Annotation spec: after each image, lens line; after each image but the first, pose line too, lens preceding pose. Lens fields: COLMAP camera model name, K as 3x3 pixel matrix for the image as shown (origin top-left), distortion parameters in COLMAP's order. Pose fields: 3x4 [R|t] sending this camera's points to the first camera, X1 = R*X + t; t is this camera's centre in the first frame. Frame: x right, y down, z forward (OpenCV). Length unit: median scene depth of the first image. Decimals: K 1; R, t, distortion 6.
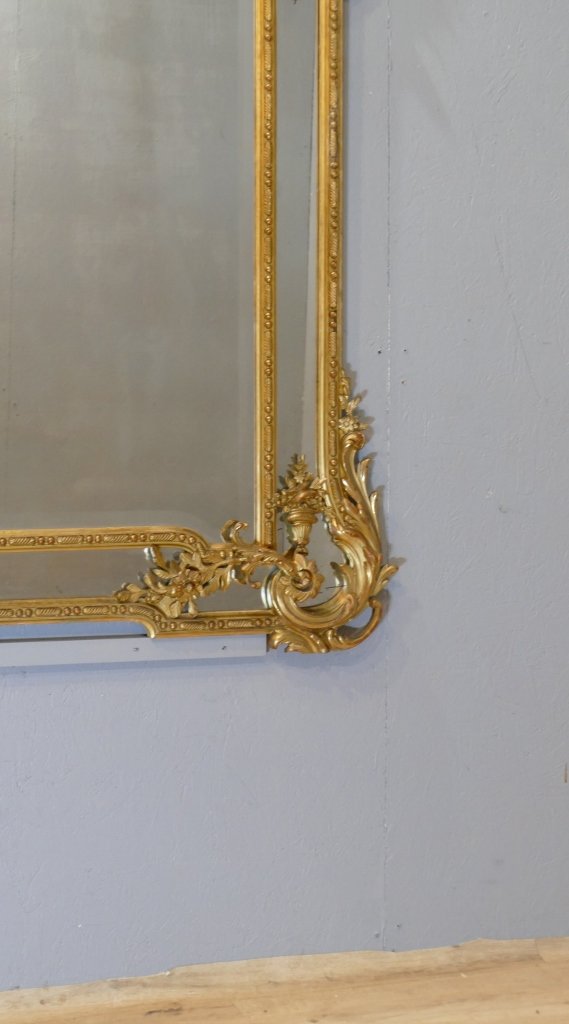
lens RADIAL K [[1813.2, 0, 284.5], [0, 1813.2, 512.0], [0, 0, 1]] dist [-0.039091, 0.173541]
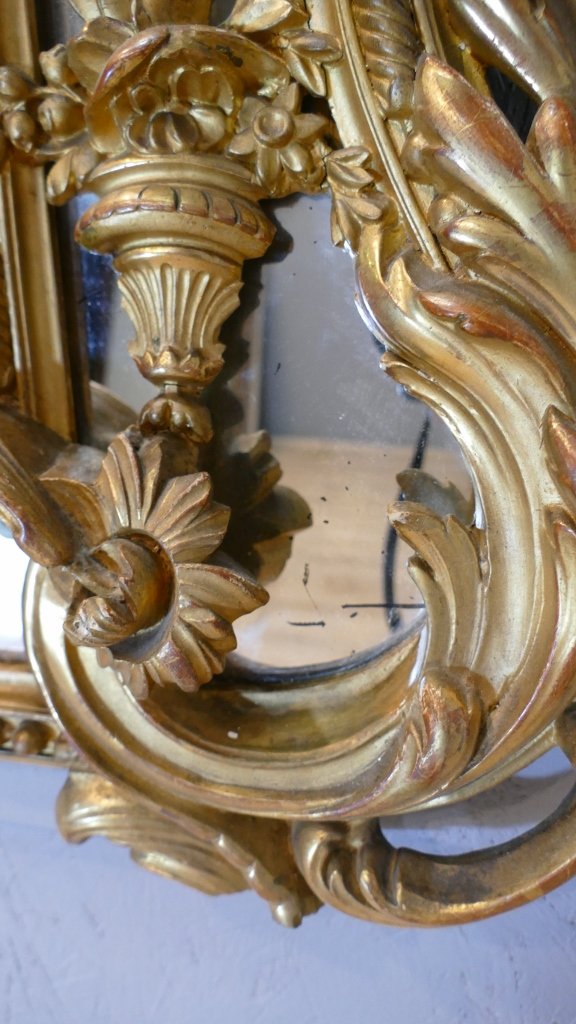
lens RADIAL K [[712.5, 0, 288.0], [0, 712.5, 512.0], [0, 0, 1]] dist [-0.030639, 0.000305]
pose [[0.873227, 0.130070, -0.469634, 0.053417], [-0.027900, 0.975484, 0.218294, 0.015044], [0.486514, -0.177517, 0.855448, 0.938494]]
